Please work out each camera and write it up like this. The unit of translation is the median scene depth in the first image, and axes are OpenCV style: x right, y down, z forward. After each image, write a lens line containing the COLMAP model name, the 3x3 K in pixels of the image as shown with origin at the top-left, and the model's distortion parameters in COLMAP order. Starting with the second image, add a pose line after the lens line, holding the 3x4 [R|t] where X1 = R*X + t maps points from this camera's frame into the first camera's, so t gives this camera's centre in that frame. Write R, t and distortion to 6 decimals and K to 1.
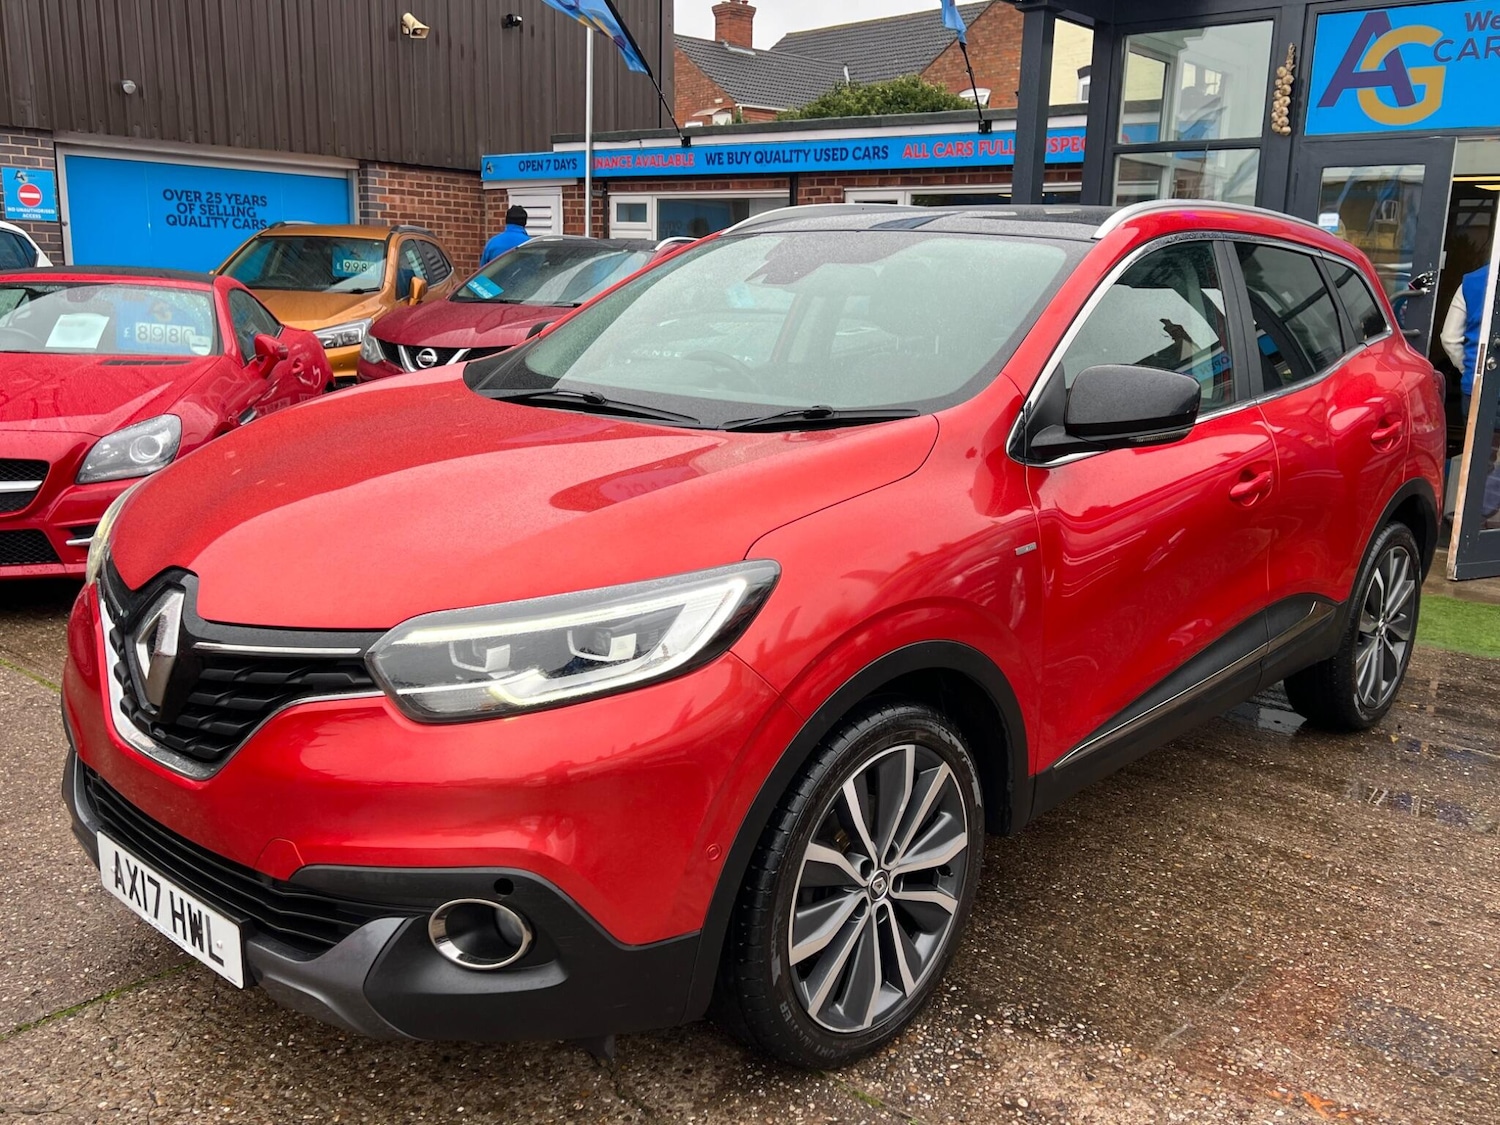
lens RADIAL K [[1276.1, 0, 786.6], [0, 1276.1, 564.4], [0, 0, 1]] dist [0.025929, -0.011747]
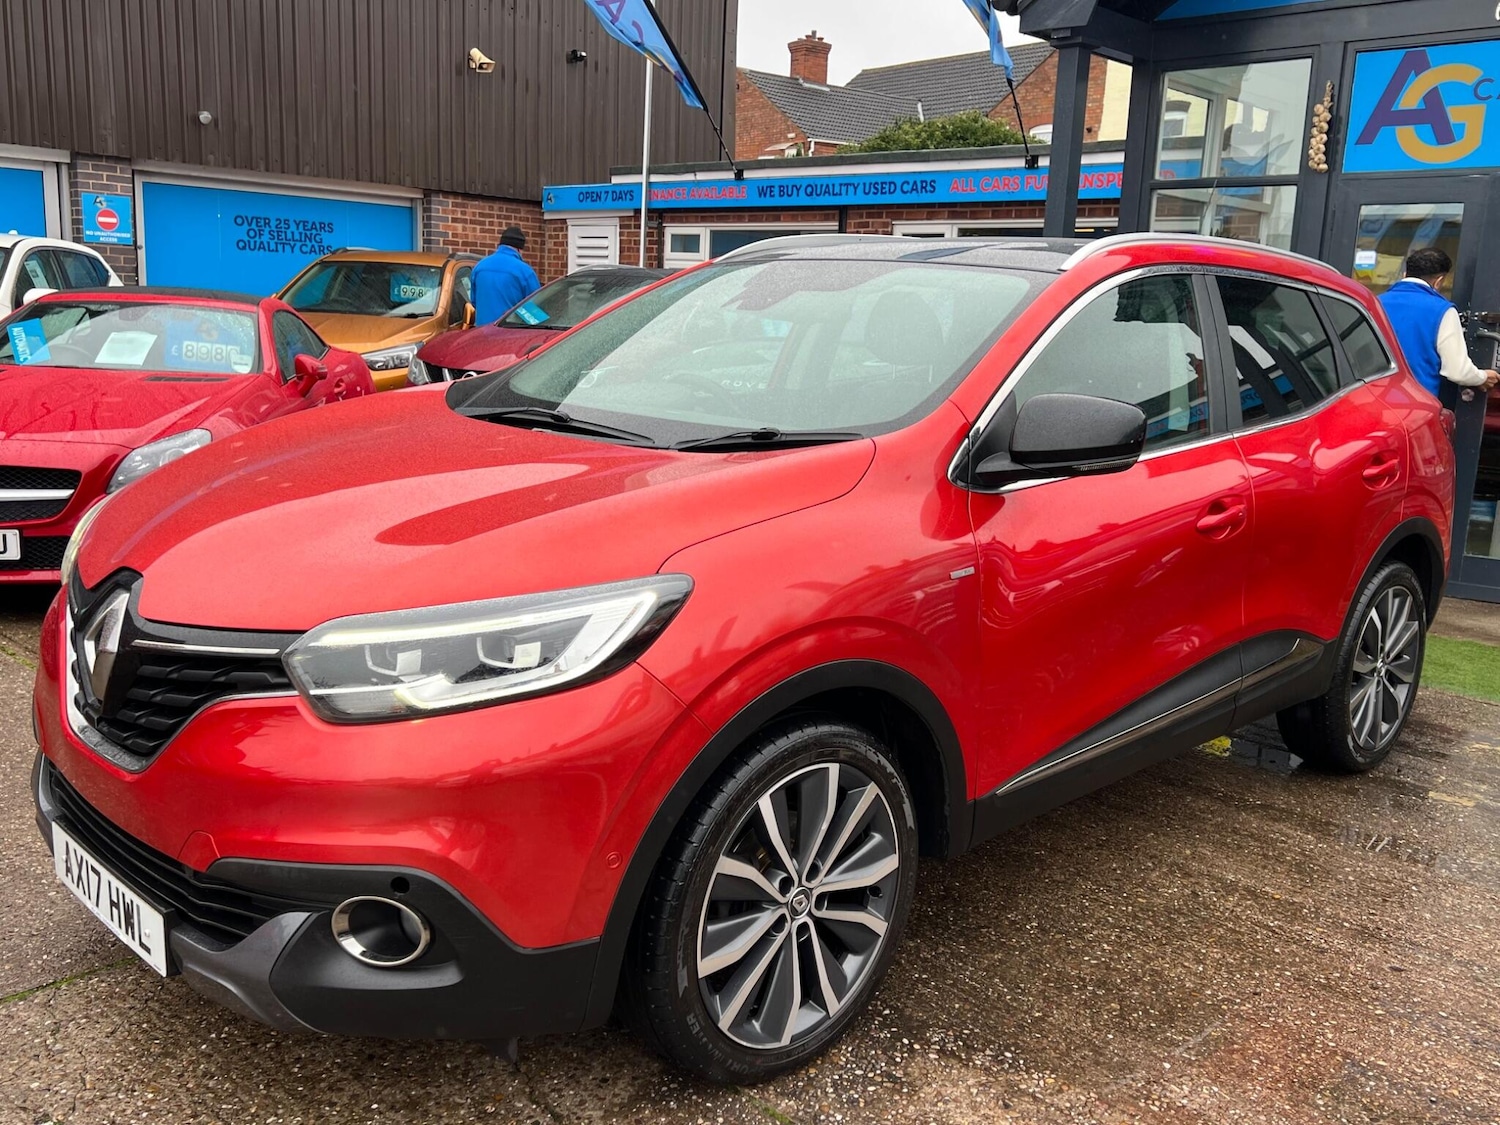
lens RADIAL K [[1274.6, 0, 776.9], [0, 1274.6, 560.4], [0, 0, 1]] dist [0.028032, -0.016345]
pose [[0.998287, 0.025413, -0.052708, 0.090631], [-0.026811, 0.999303, -0.025993, 0.007645], [0.052011, 0.027362, 0.998272, -0.010525]]
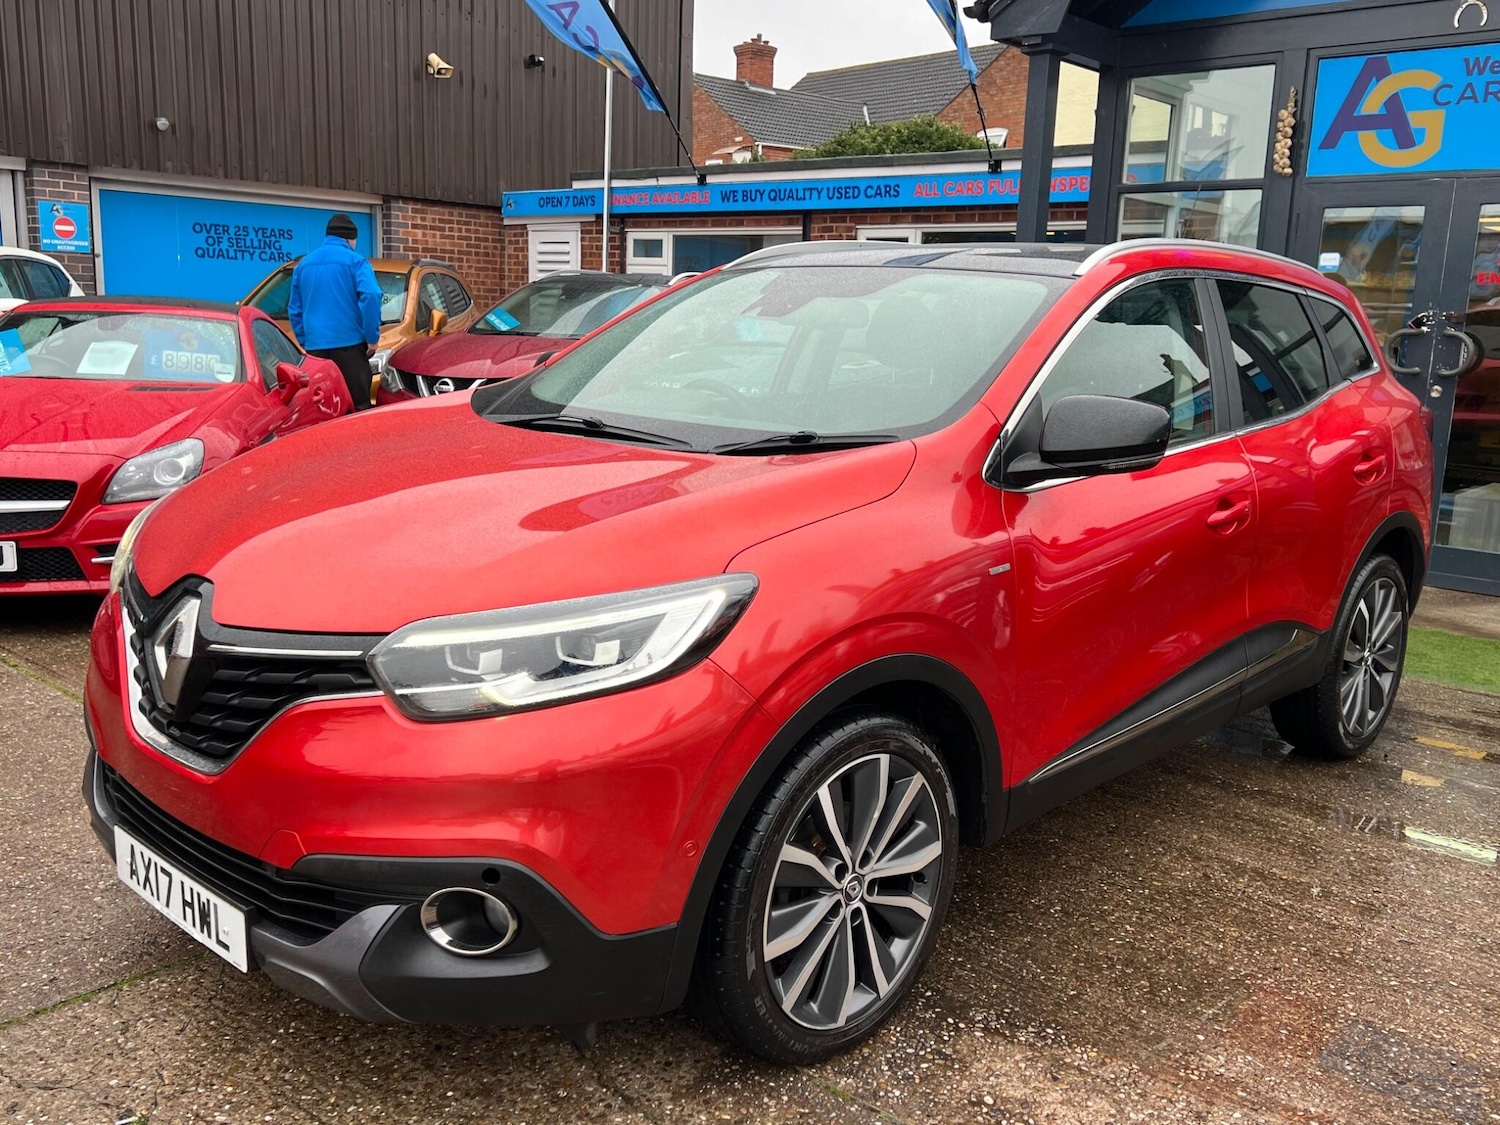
lens RADIAL K [[1270.1, 0, 772.8], [0, 1270.1, 569.4], [0, 0, 1]] dist [0.031274, -0.021169]
pose [[0.999703, 0.011809, -0.021295, 0.023000], [-0.012277, 0.999683, -0.021991, 0.012689], [0.021028, 0.022246, 0.999531, -0.041791]]
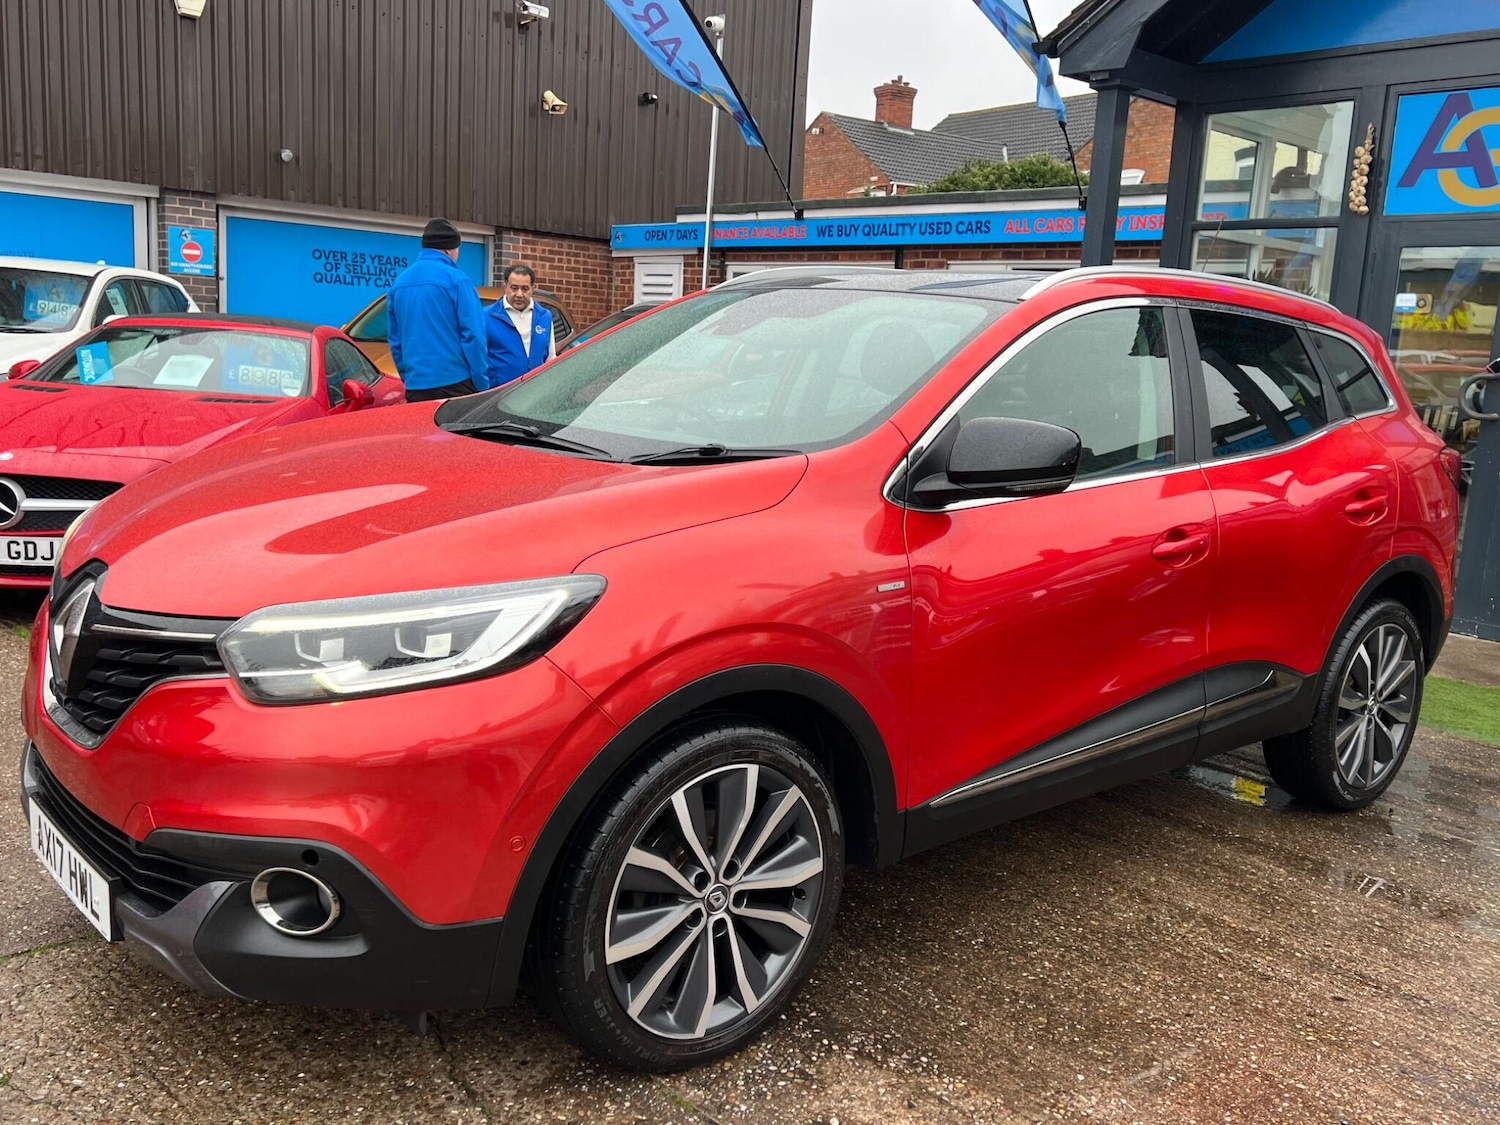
lens RADIAL K [[1270.1, 0, 772.8], [0, 1270.1, 569.4], [0, 0, 1]] dist [0.031274, -0.021169]
pose [[0.992663, 0.049014, -0.110530, 0.197699], [-0.054425, 0.997436, -0.046478, 0.026065], [0.107969, 0.052153, 0.992785, -0.034821]]
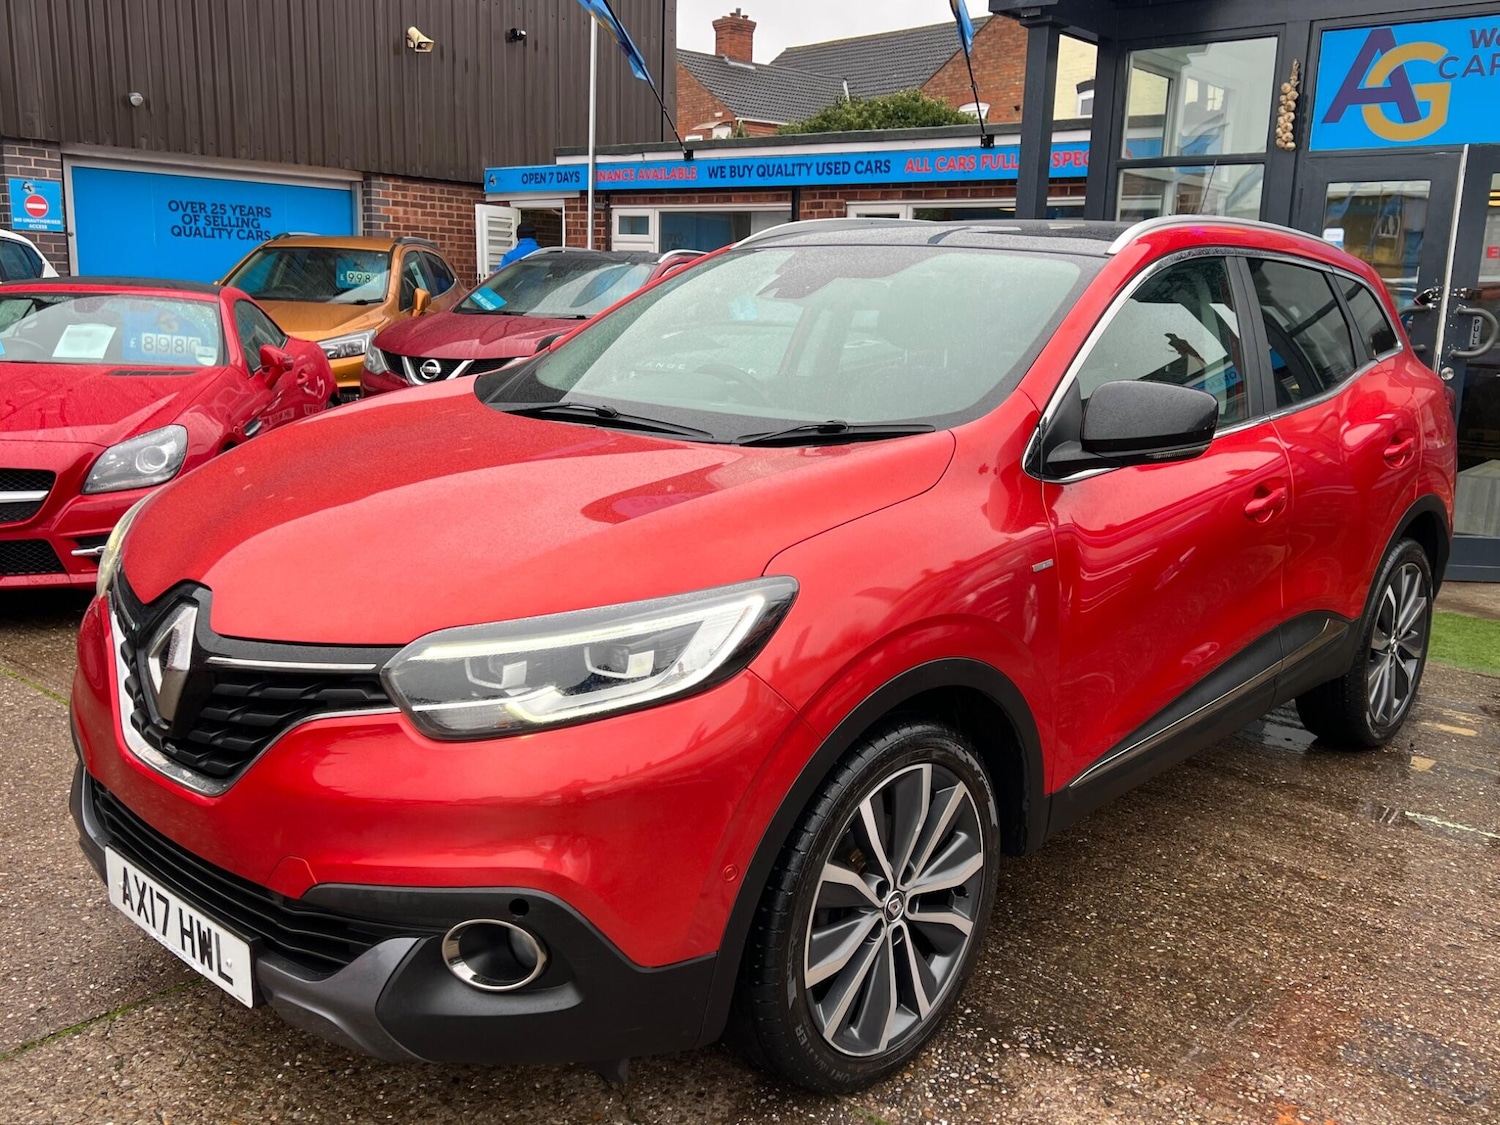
lens RADIAL K [[1276.8, 0, 778.5], [0, 1276.8, 555.7], [0, 0, 1]] dist [0.025895, -0.012264]
pose [[0.999978, 0.004628, -0.004732, -0.012622], [-0.004702, 0.999865, -0.015734, -0.003167], [0.004659, 0.015756, 0.999865, 0.006744]]
